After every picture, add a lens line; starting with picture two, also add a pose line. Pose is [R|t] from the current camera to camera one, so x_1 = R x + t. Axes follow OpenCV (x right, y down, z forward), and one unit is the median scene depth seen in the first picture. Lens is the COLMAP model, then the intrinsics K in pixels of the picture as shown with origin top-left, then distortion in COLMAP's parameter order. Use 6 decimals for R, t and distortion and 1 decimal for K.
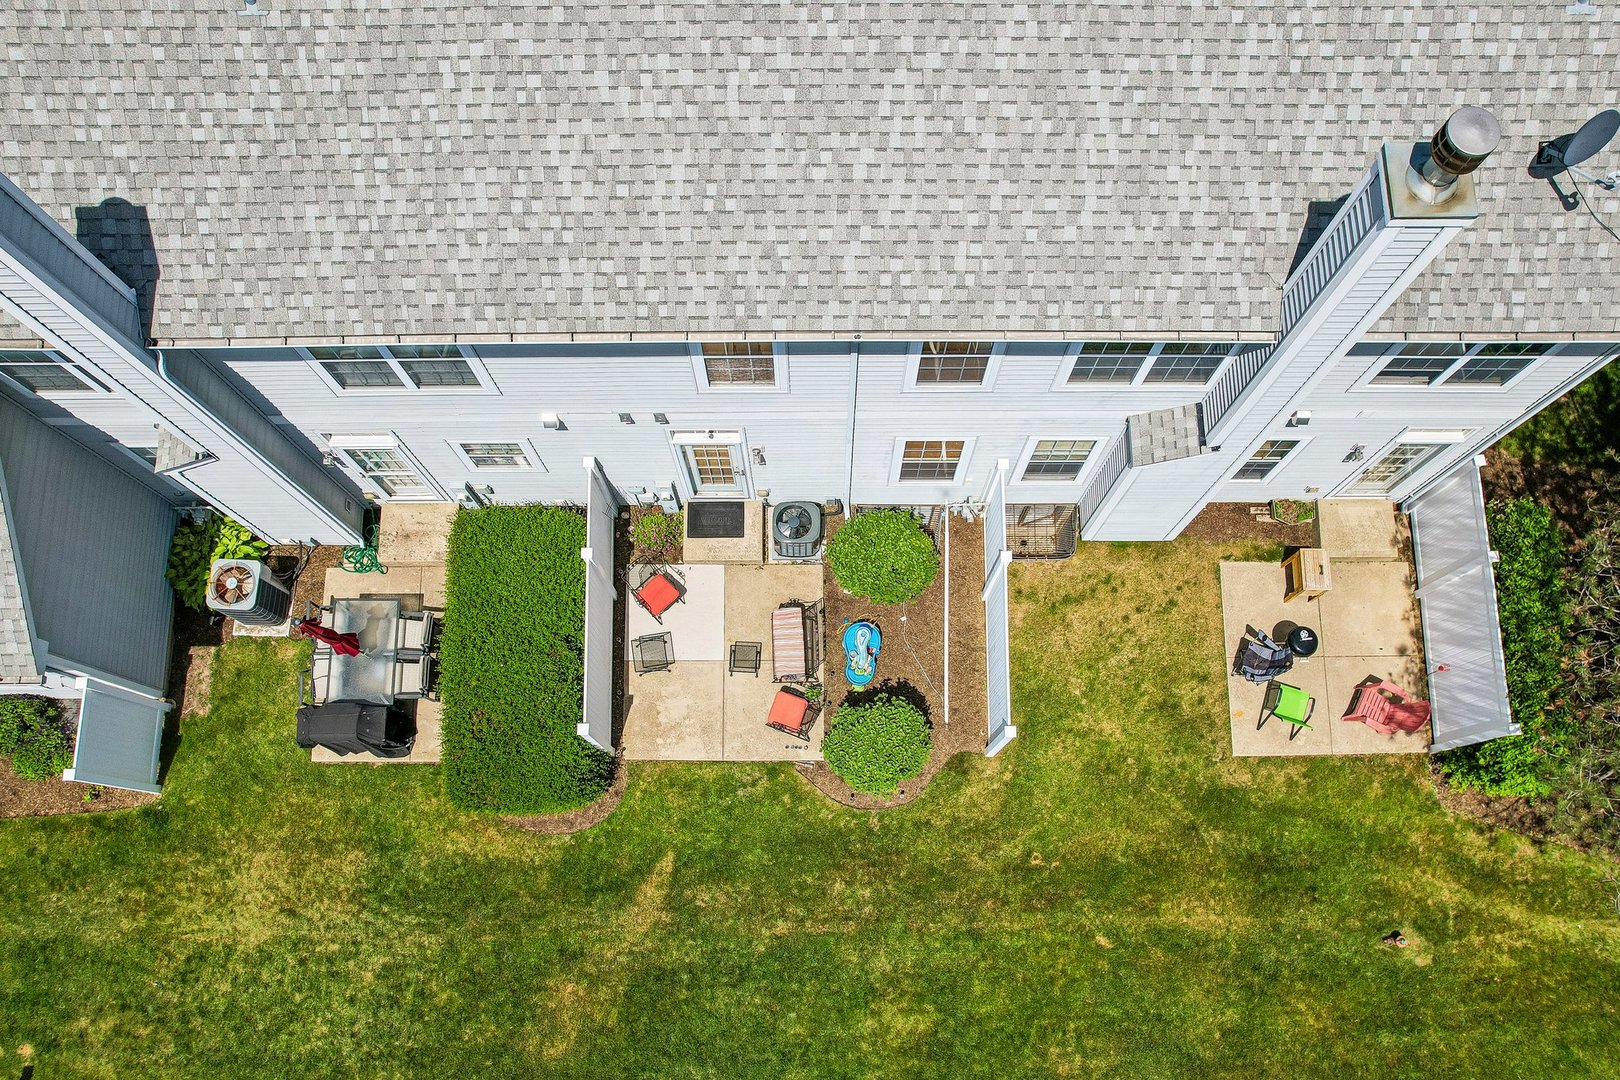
lens RADIAL K [[1104.9, 0, 745.3], [0, 1104.9, 675.1], [0, 0, 1]] dist [-0.043281, 0.019418]
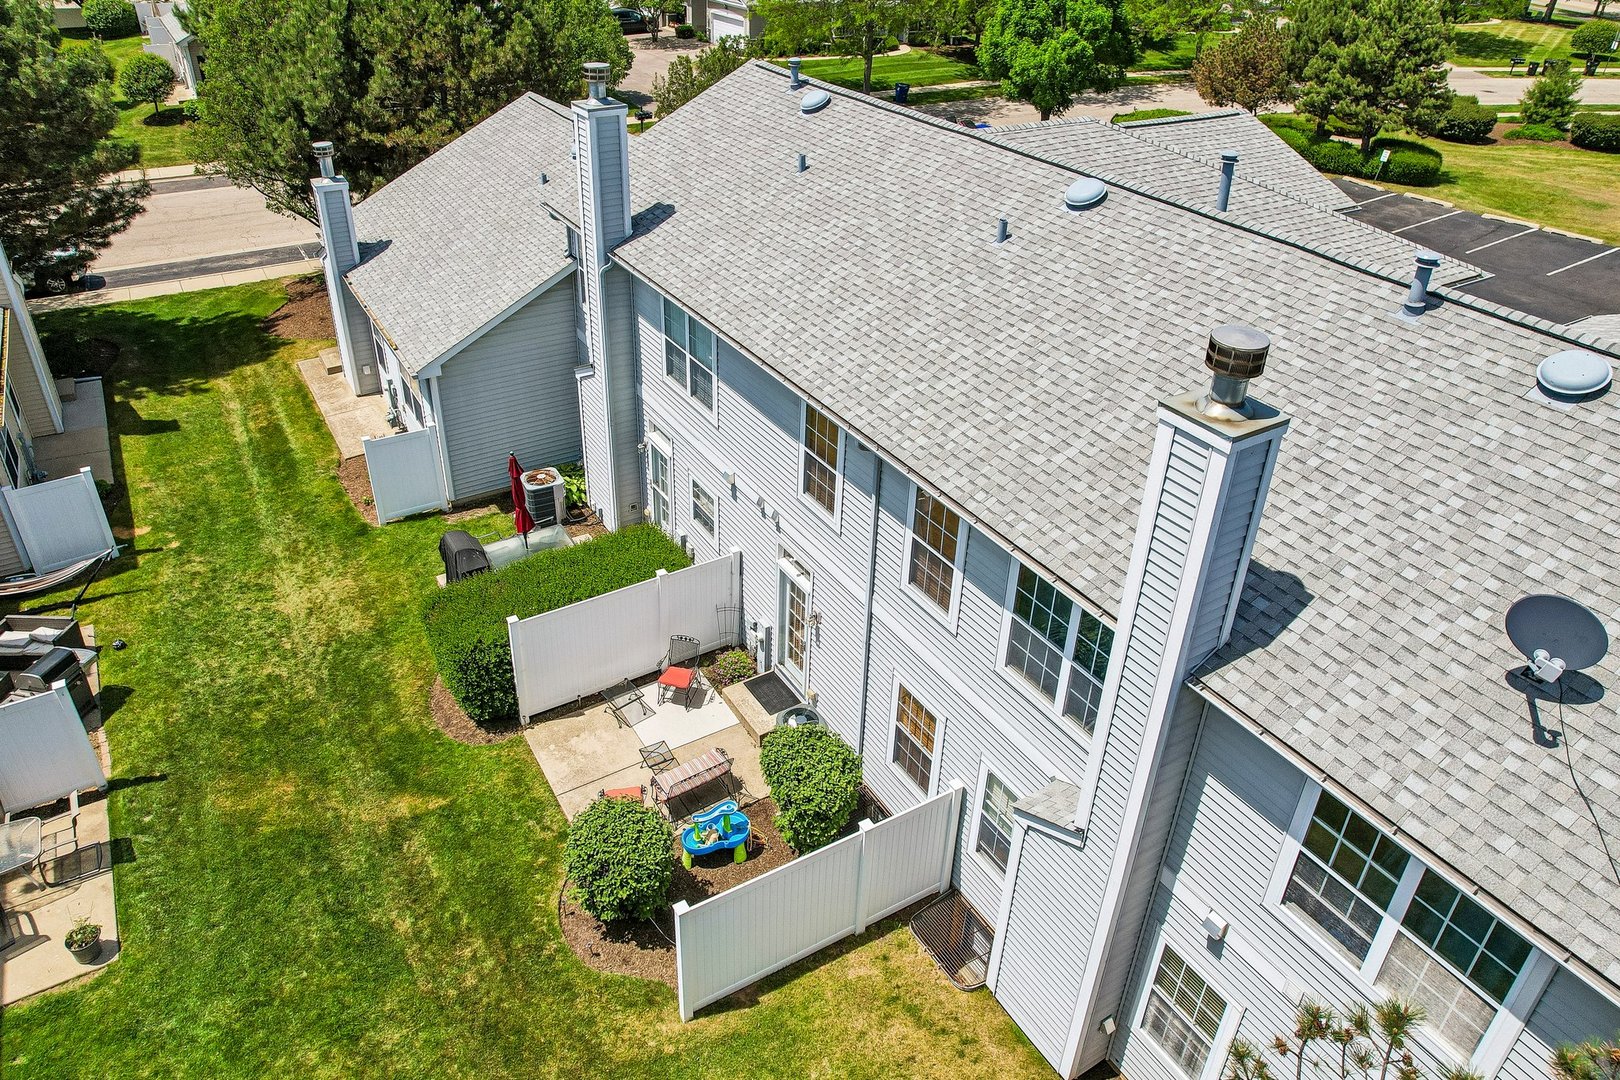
lens RADIAL K [[1065.2, 0, 797.4], [0, 1065.2, 484.7], [0, 0, 1]] dist [-0.030742, 0.003991]
pose [[0.522656, 0.455212, -0.720841, 0.713844], [-0.841489, 0.411172, -0.350477, 0.126365], [0.136848, 0.789759, 0.597958, 0.286211]]
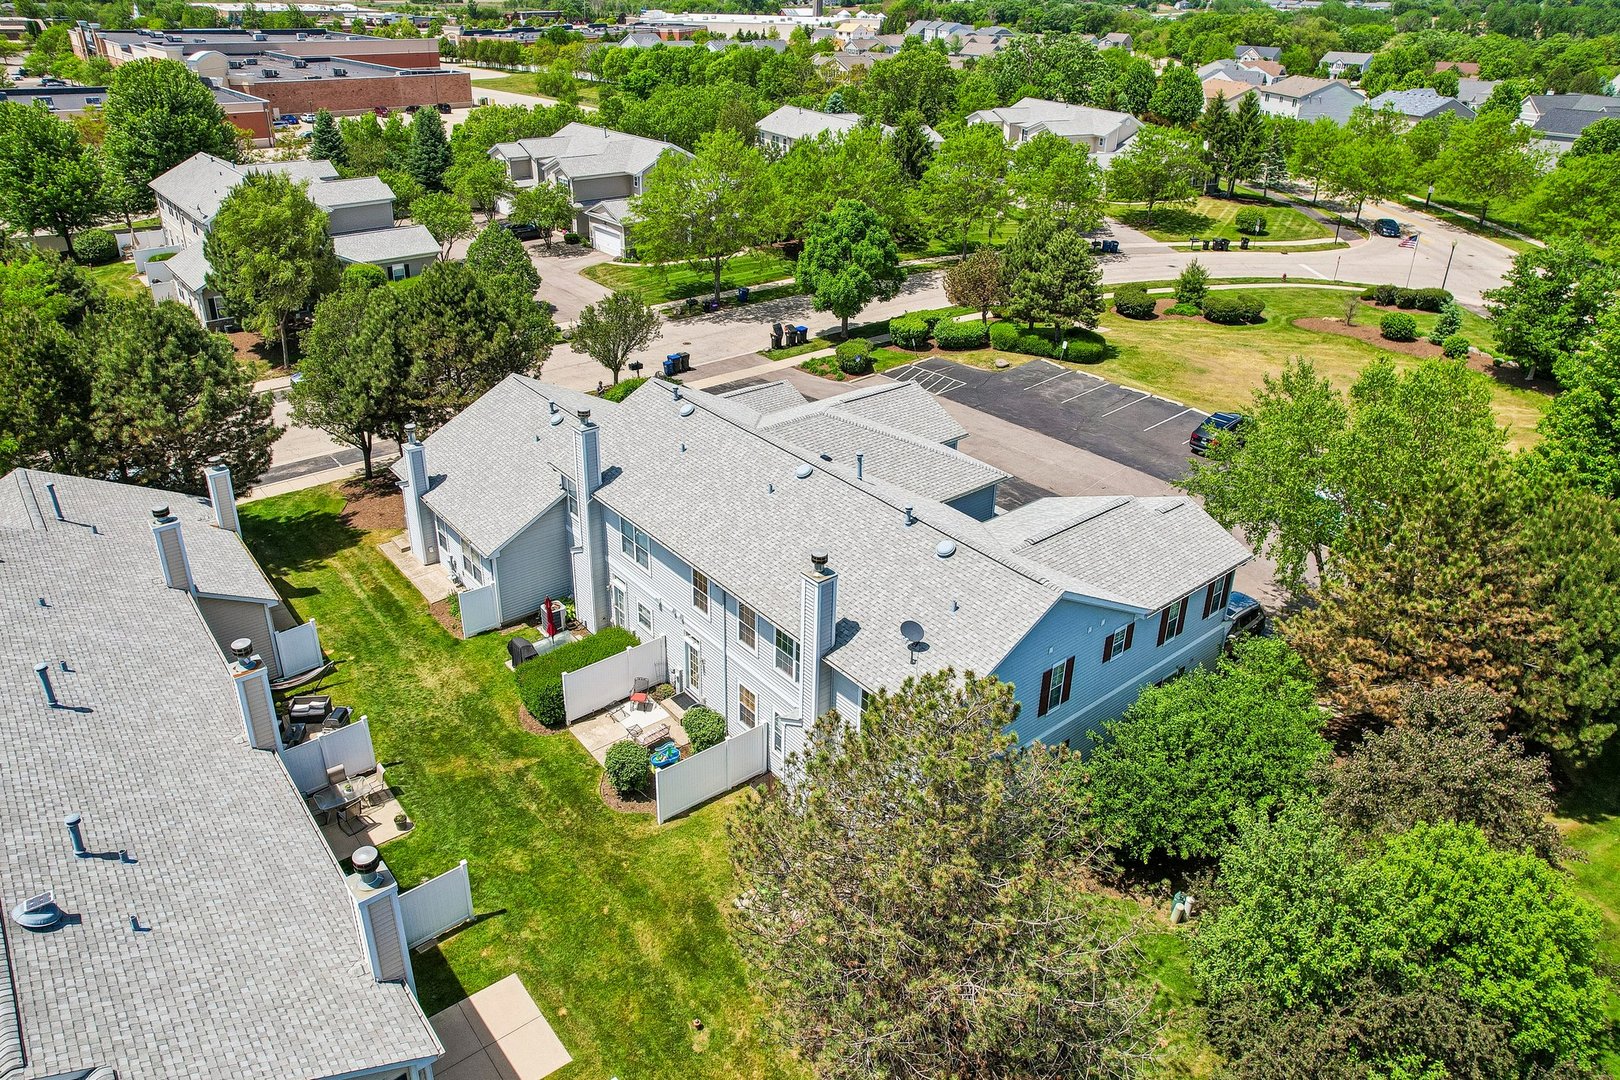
lens RADIAL K [[1065.2, 0, 791.7], [0, 1065.2, 423.7], [0, 0, 1]] dist [-0.030742, 0.003991]
pose [[0.627785, 0.310021, -0.713984, 1.675045], [-0.767455, 0.399716, -0.501238, 0.619213], [0.129997, 0.862620, 0.488863, -0.565215]]
